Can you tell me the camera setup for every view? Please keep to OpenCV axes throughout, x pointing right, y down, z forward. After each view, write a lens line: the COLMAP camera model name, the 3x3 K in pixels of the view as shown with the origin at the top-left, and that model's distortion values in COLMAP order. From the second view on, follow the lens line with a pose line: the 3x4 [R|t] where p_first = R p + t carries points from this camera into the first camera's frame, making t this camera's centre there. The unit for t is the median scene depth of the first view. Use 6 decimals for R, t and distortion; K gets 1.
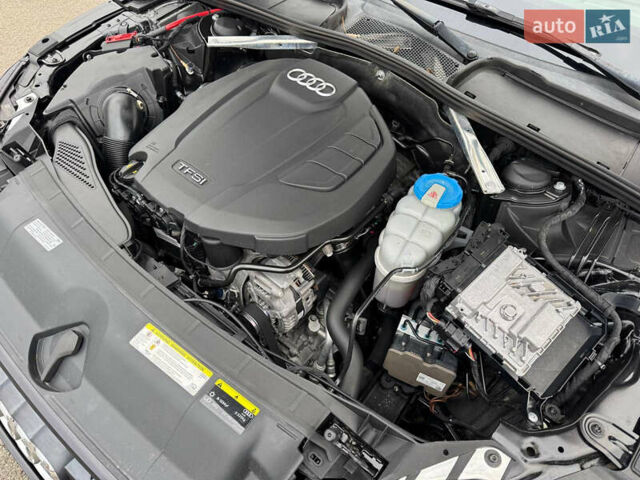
lens RADIAL K [[460.3, 0, 318.5], [0, 460.3, 240.1], [0, 0, 1]] dist [0.000398, 0.004042]
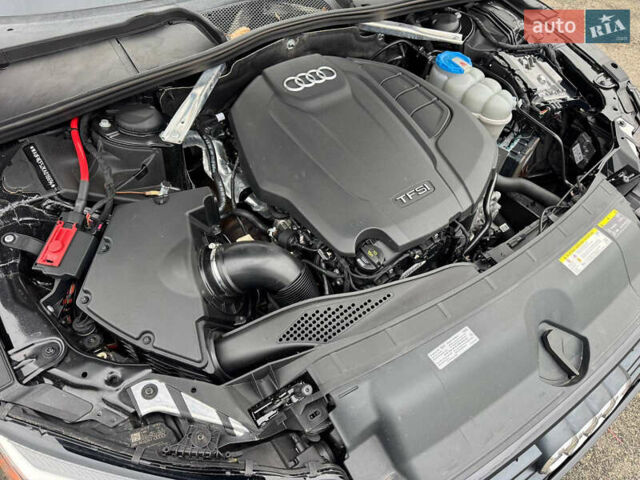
lens RADIAL K [[460.3, 0, 318.5], [0, 460.3, 239.5], [0, 0, 1]] dist [0.000398, 0.004042]
pose [[0.252024, -0.776019, 0.578168, -0.956495], [0.696807, 0.560107, 0.448040, -0.660371], [-0.671523, 0.289955, 0.681896, 0.491012]]
